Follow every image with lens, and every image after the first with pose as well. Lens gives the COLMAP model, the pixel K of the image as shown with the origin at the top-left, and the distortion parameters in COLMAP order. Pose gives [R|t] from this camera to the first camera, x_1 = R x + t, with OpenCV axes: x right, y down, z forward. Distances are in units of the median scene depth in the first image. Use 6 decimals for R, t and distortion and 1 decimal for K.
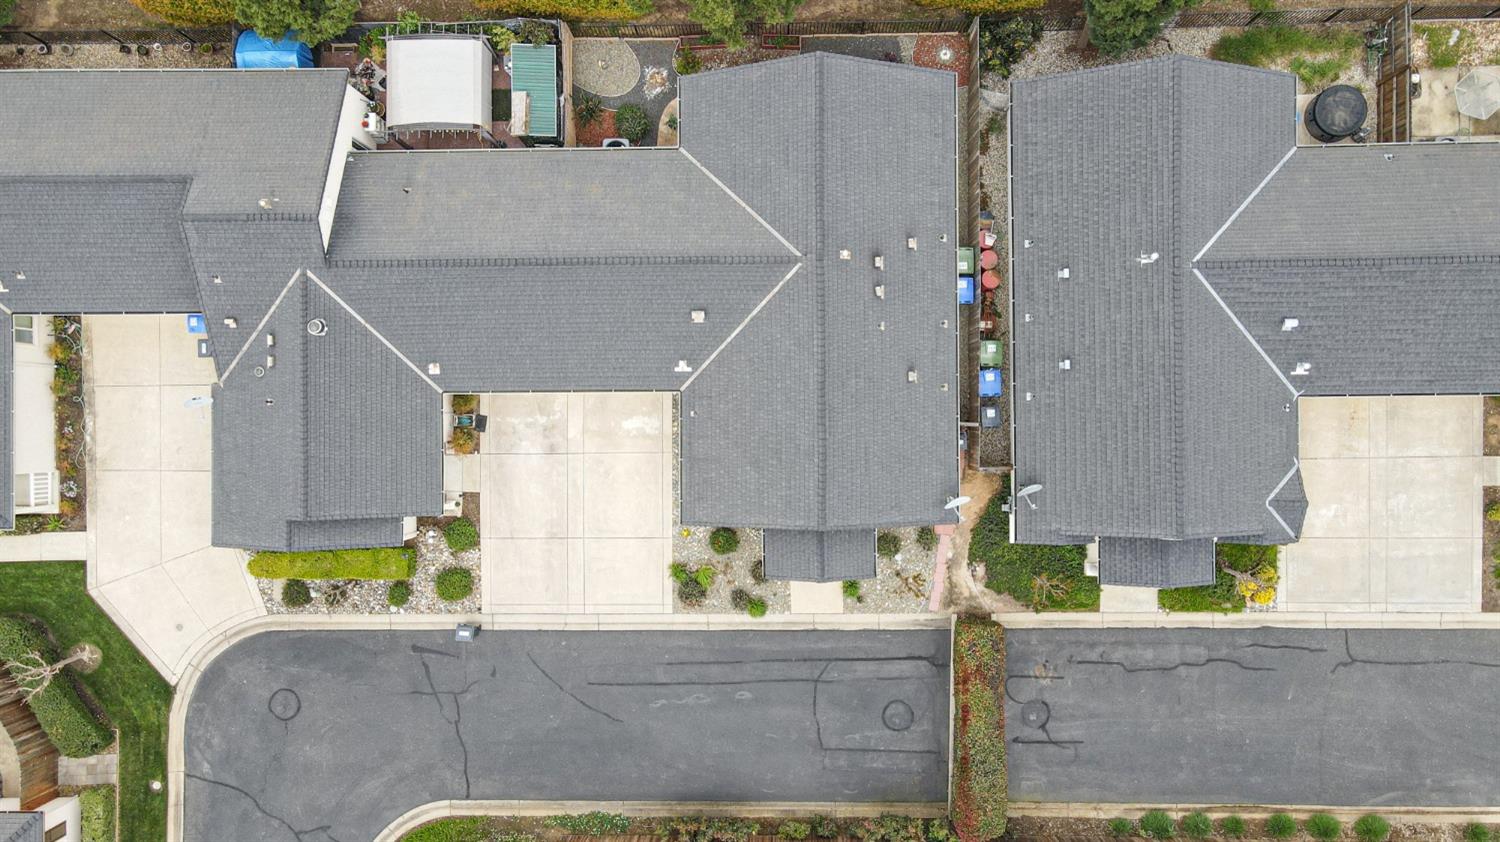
lens RADIAL K [[1108.9, 0, 754.2], [0, 1108.9, 413.9], [0, 0, 1]] dist [-0.007190, 0.089211]
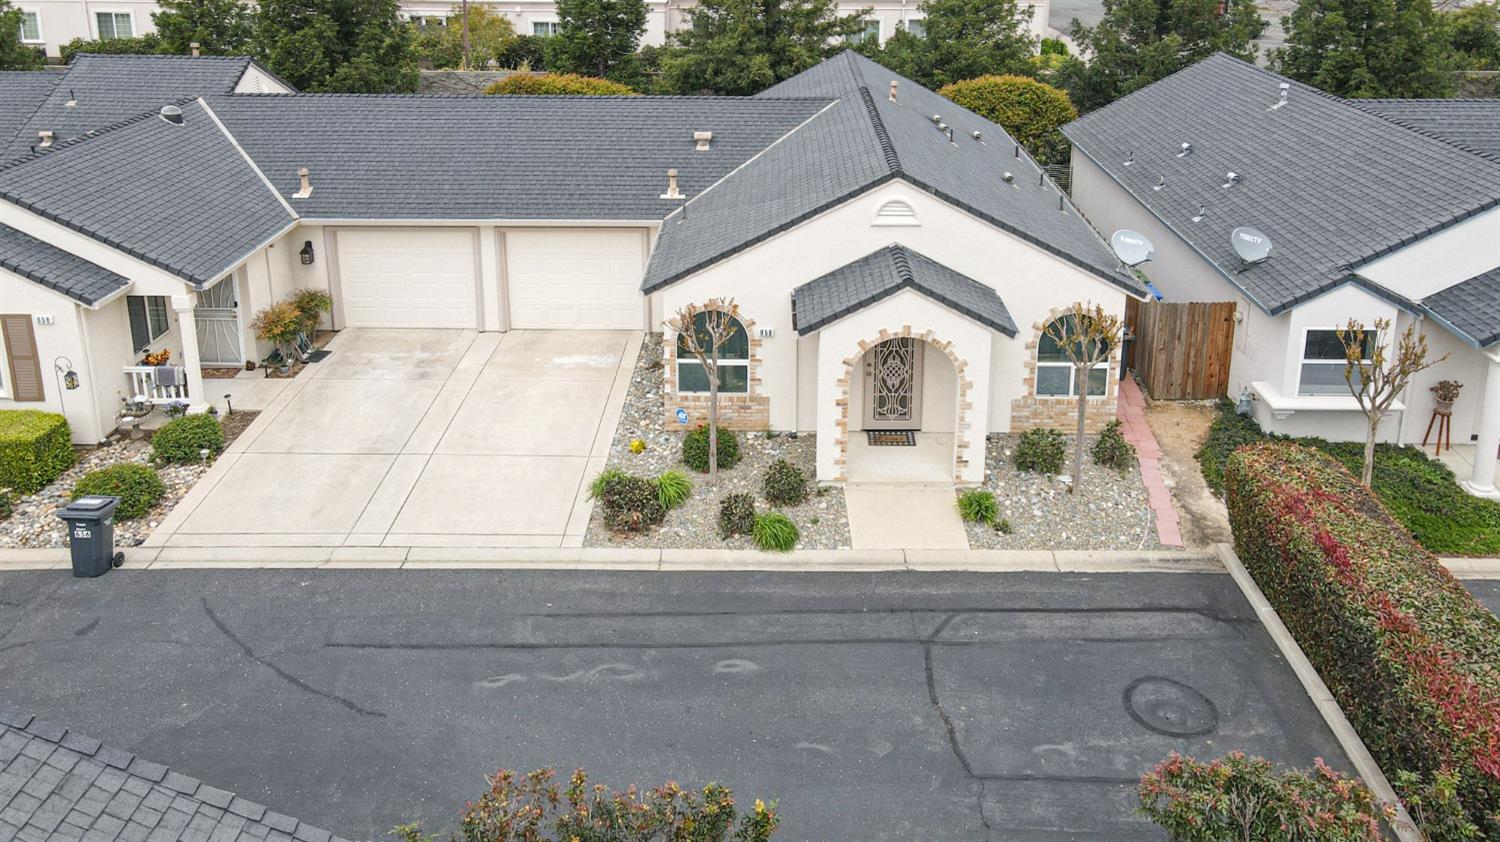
lens RADIAL K [[1184.8, 0, 786.9], [0, 1184.8, 263.8], [0, 0, 1]] dist [-0.001798, 0.045805]
pose [[0.999773, 0.020607, 0.005402, 0.002422], [0.000039, 0.251823, -0.967773, 0.604989], [-0.021303, 0.967554, 0.251765, 0.772011]]
